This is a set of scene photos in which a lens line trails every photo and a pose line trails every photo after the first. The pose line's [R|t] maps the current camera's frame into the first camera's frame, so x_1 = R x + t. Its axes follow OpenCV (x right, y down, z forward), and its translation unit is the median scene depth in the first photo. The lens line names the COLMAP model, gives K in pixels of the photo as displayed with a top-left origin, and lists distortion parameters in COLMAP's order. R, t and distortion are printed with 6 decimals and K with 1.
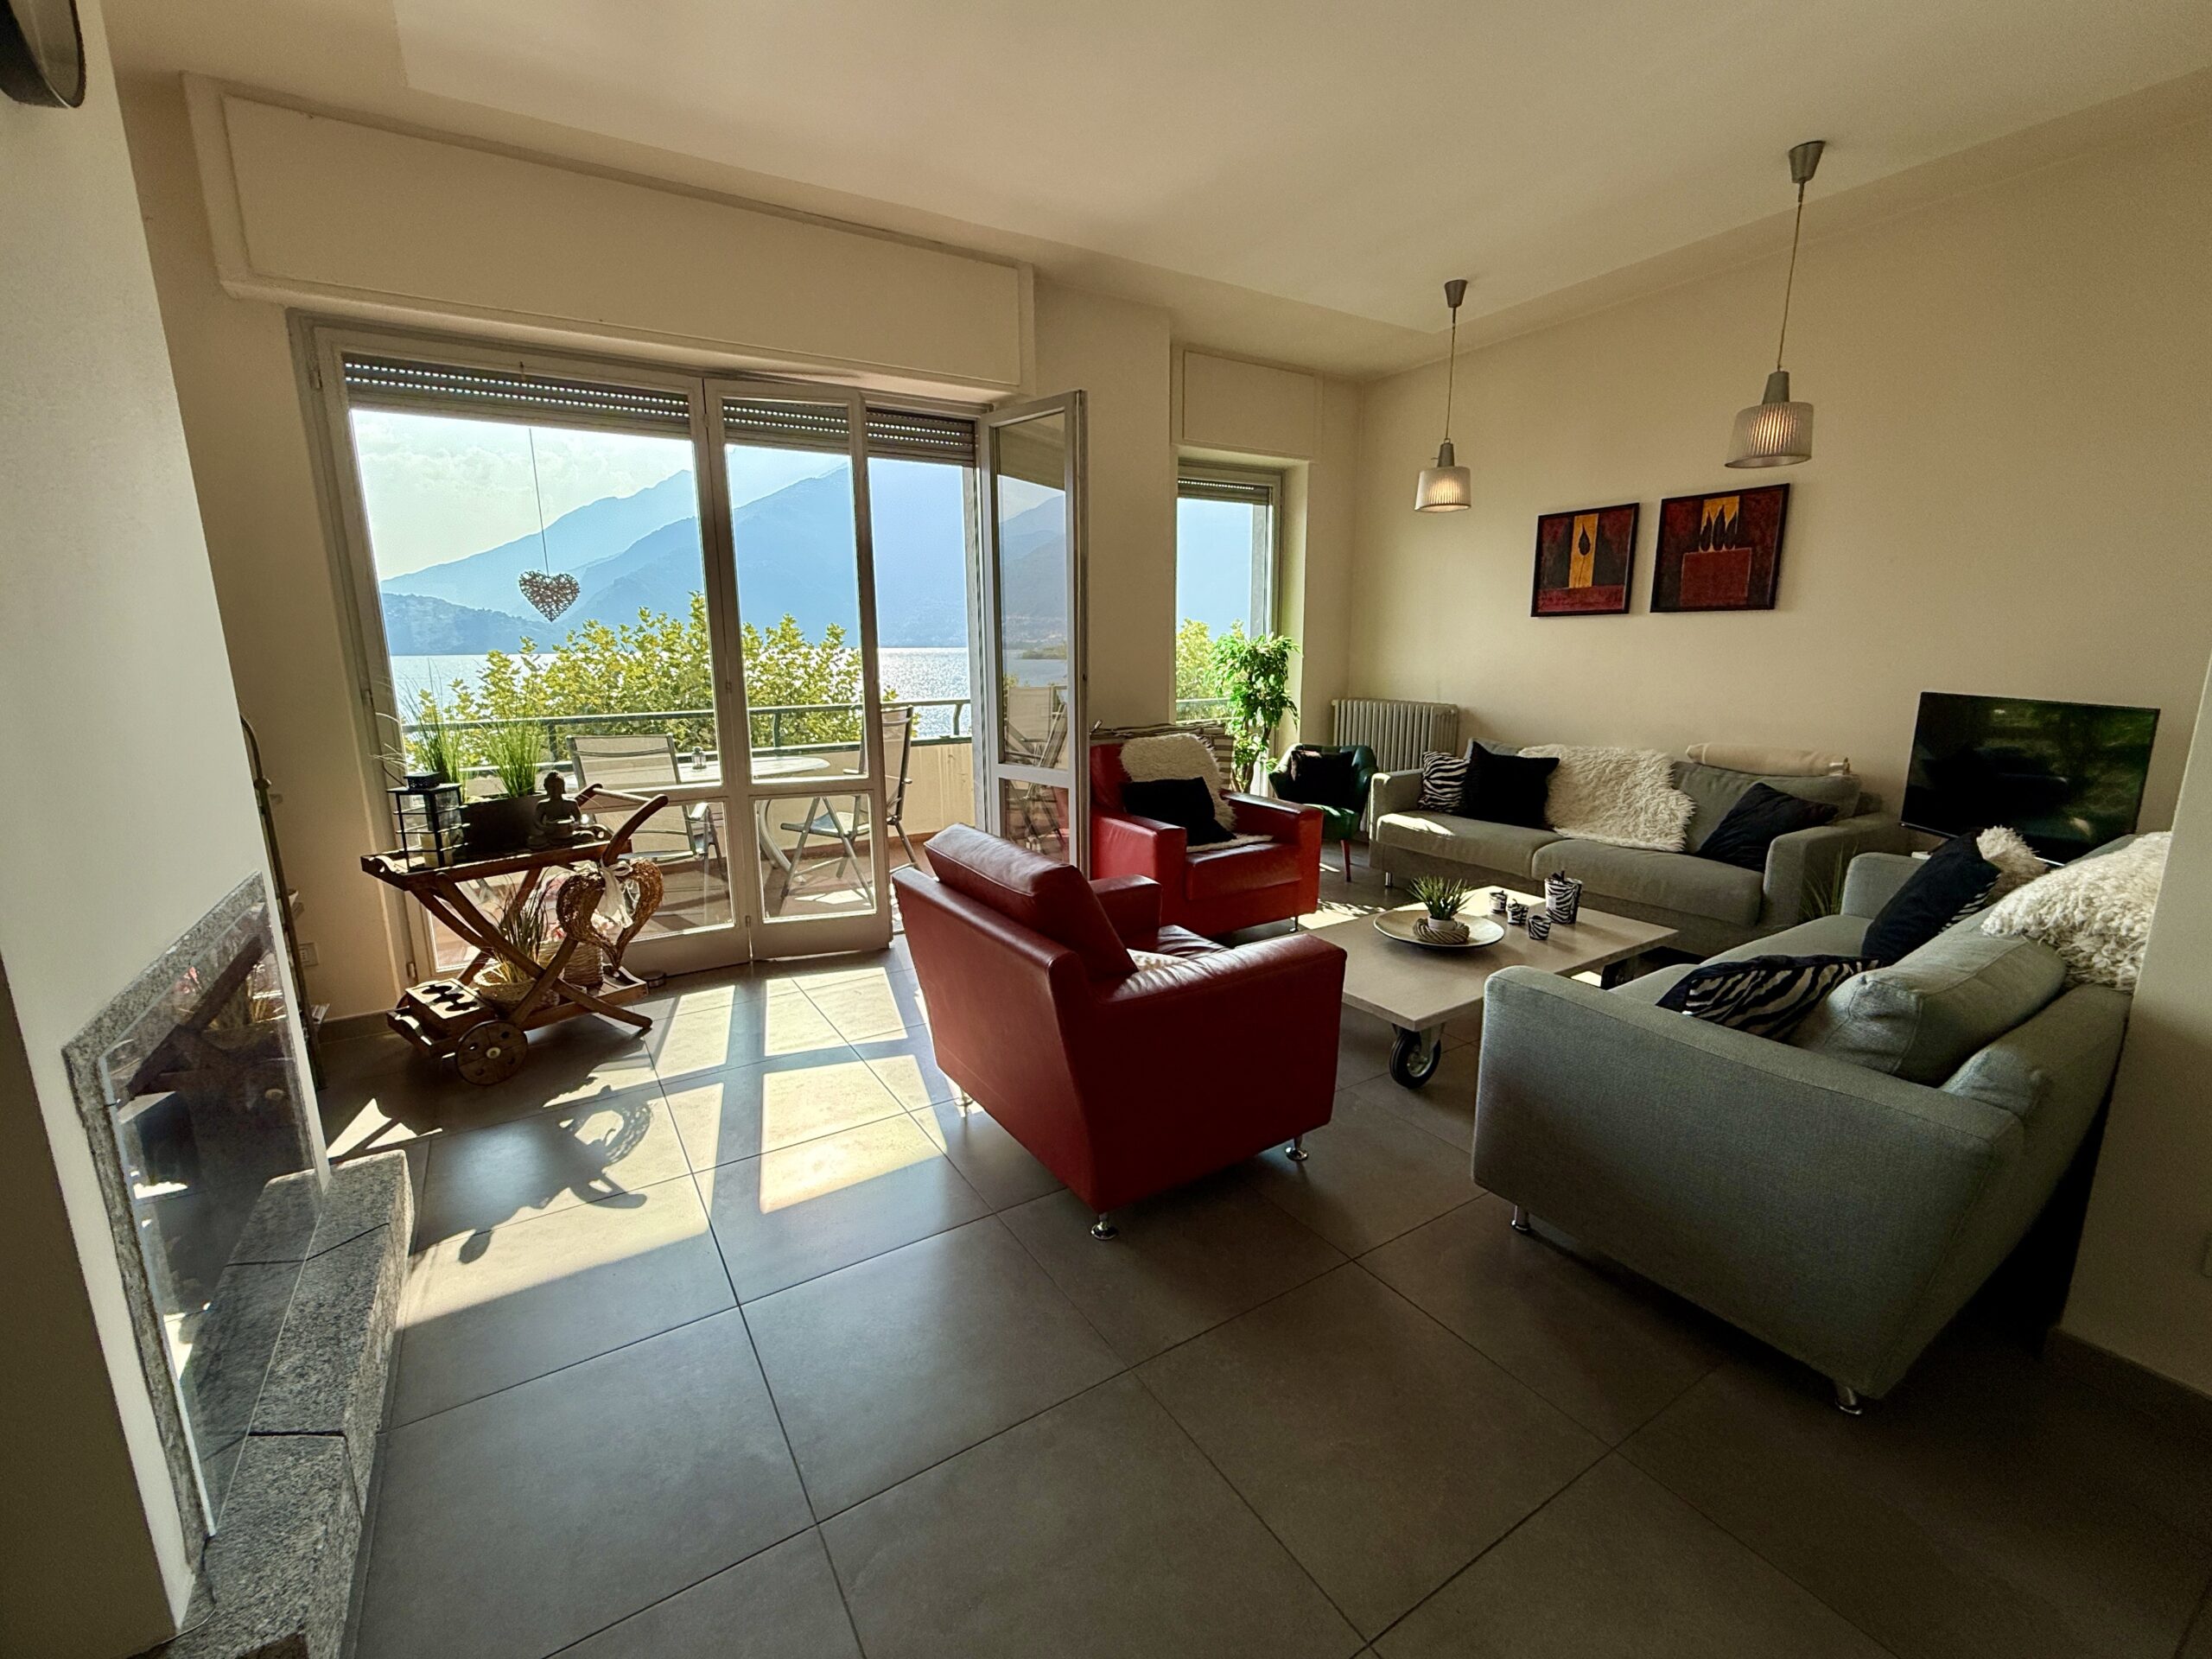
lens RADIAL K [[974.5, 0, 1120.0], [0, 974.5, 821.4], [0, 0, 1]] dist [0.006177, -0.002081]
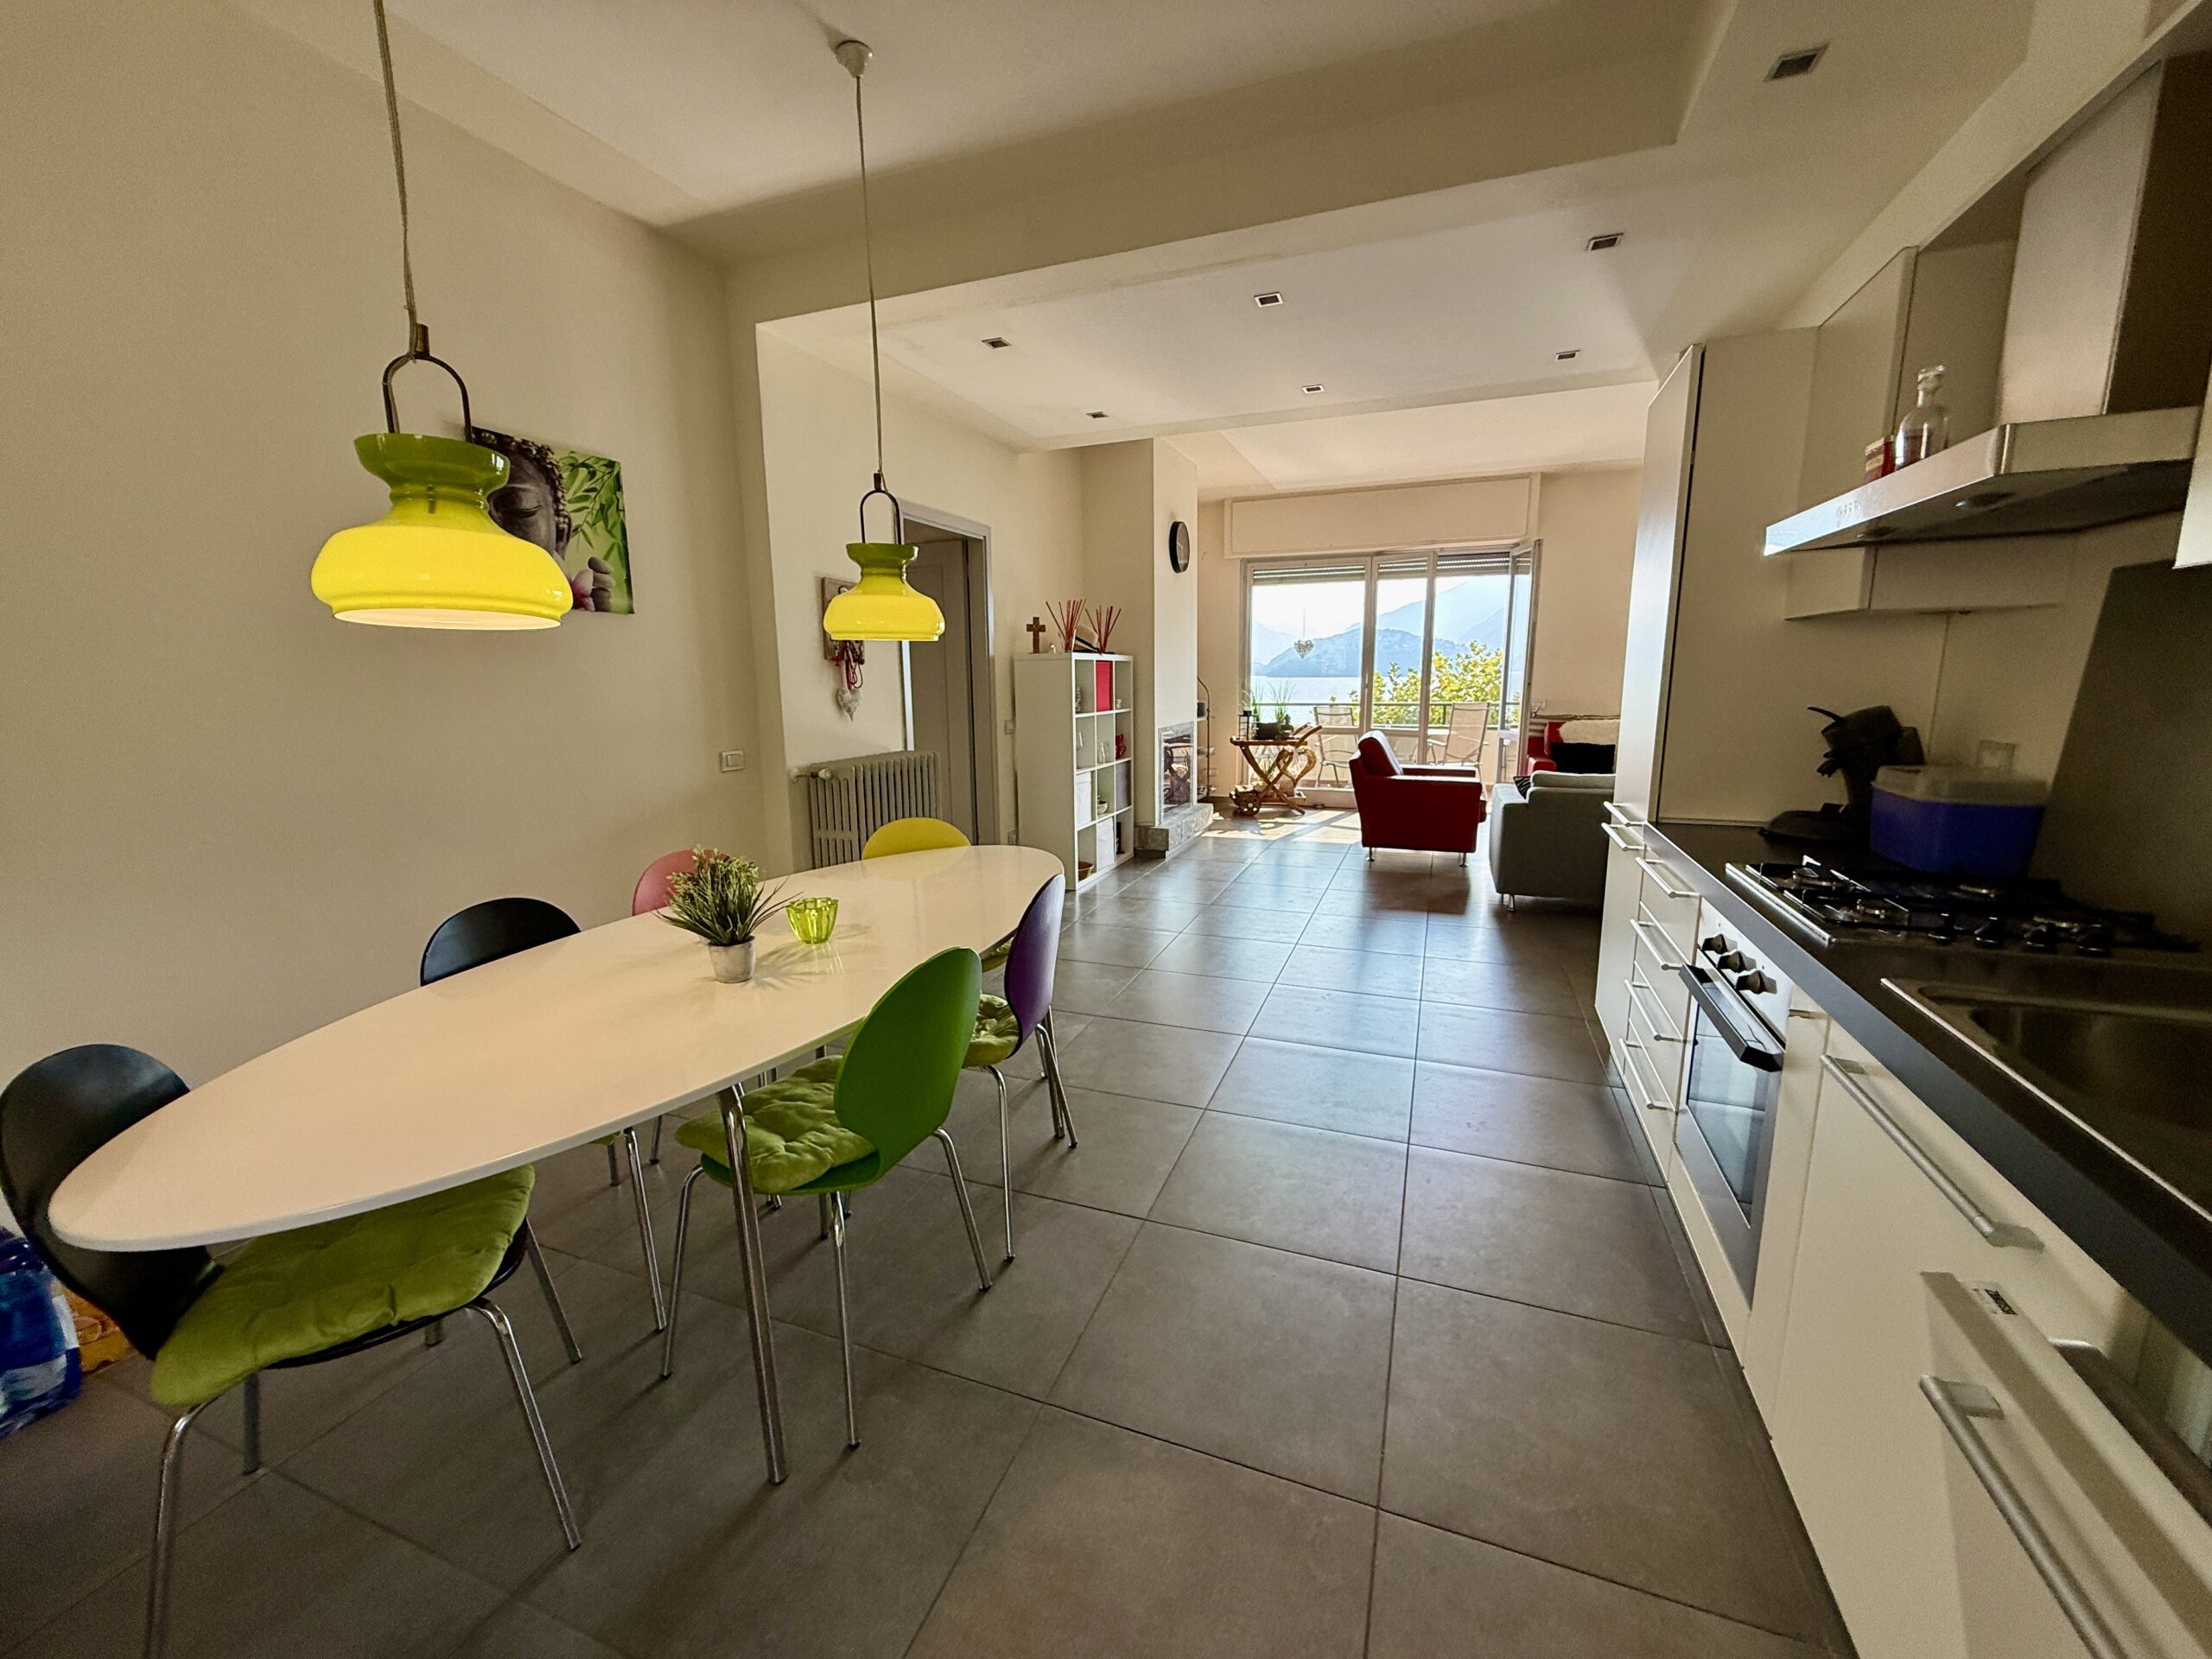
lens RADIAL K [[888.0, 0, 1105.4], [0, 888.0, 830.4], [0, 0, 1]] dist [-0.000566, -0.000358]
pose [[0.592264, 0.144551, -0.792671, 0.914326], [-0.143771, 0.986947, 0.072557, 0.132975], [0.792813, 0.070991, 0.605316, -0.712649]]
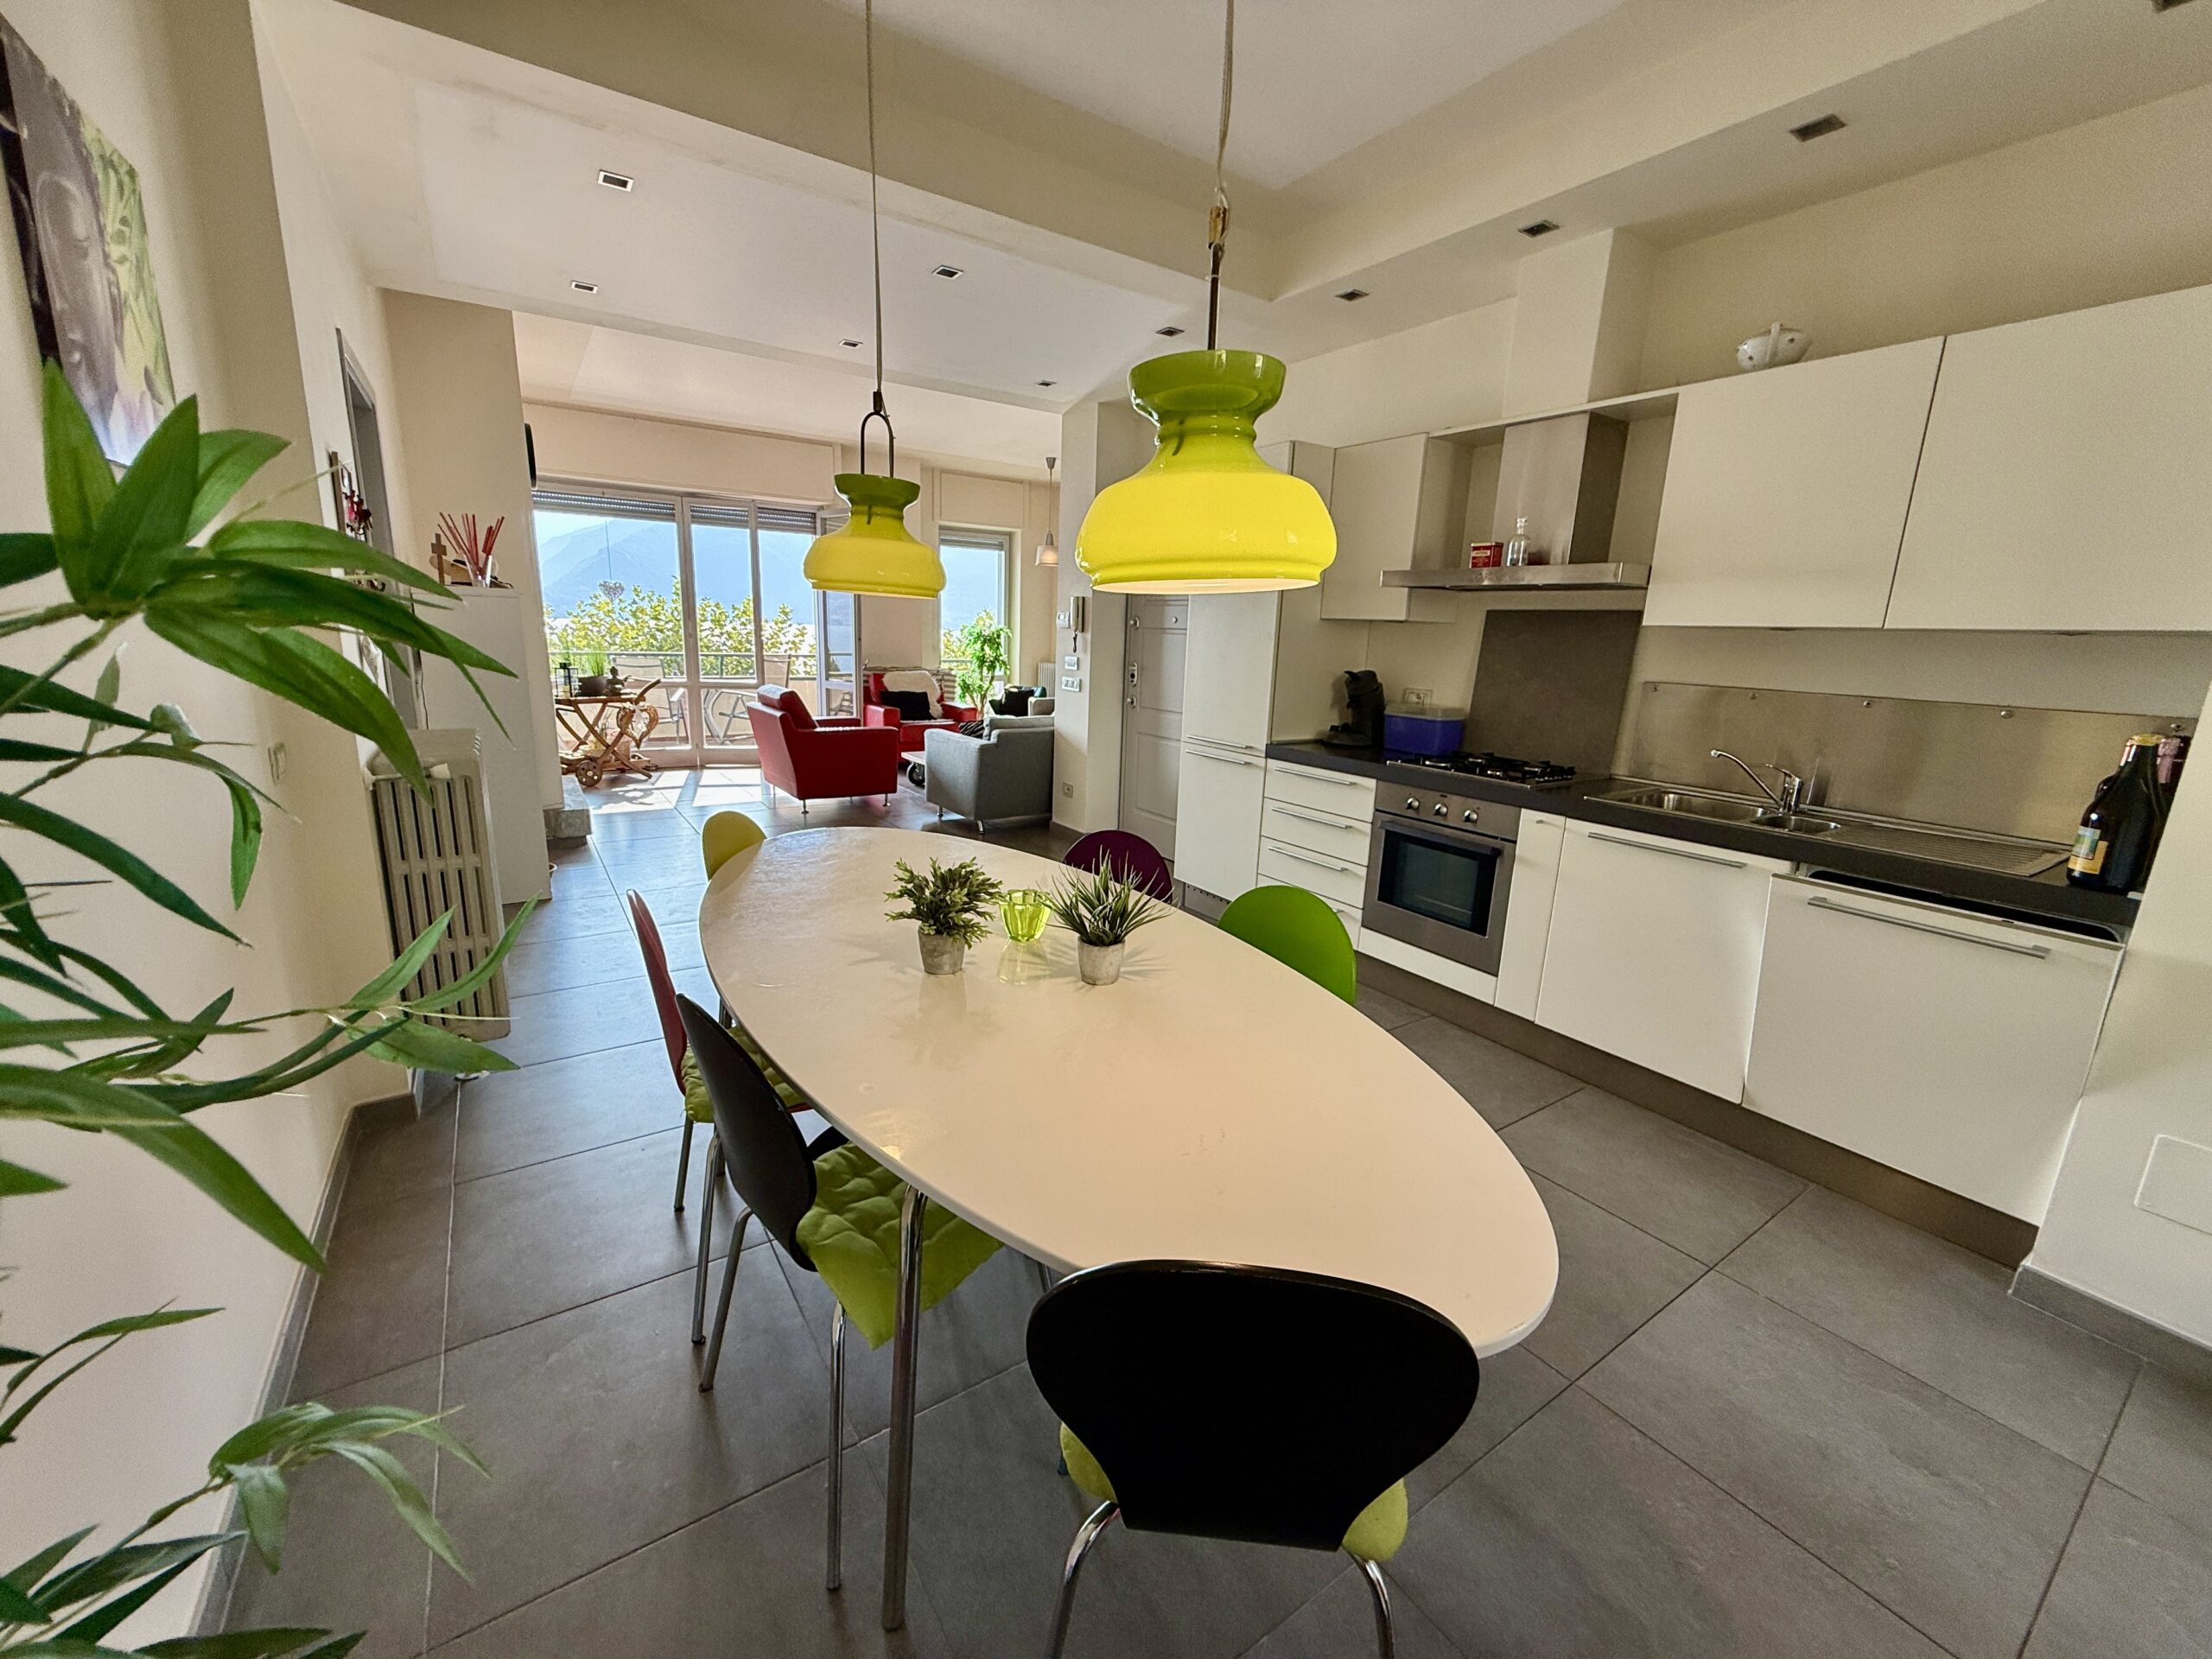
lens RADIAL K [[888.0, 0, 1104.6], [0, 888.0, 826.3], [0, 0, 1]] dist [-0.000566, -0.000358]
pose [[0.998557, 0.037962, 0.037975, 0.446231], [-0.039201, 0.998705, 0.032420, 0.181371], [-0.036695, -0.033862, 0.998753, -0.991417]]
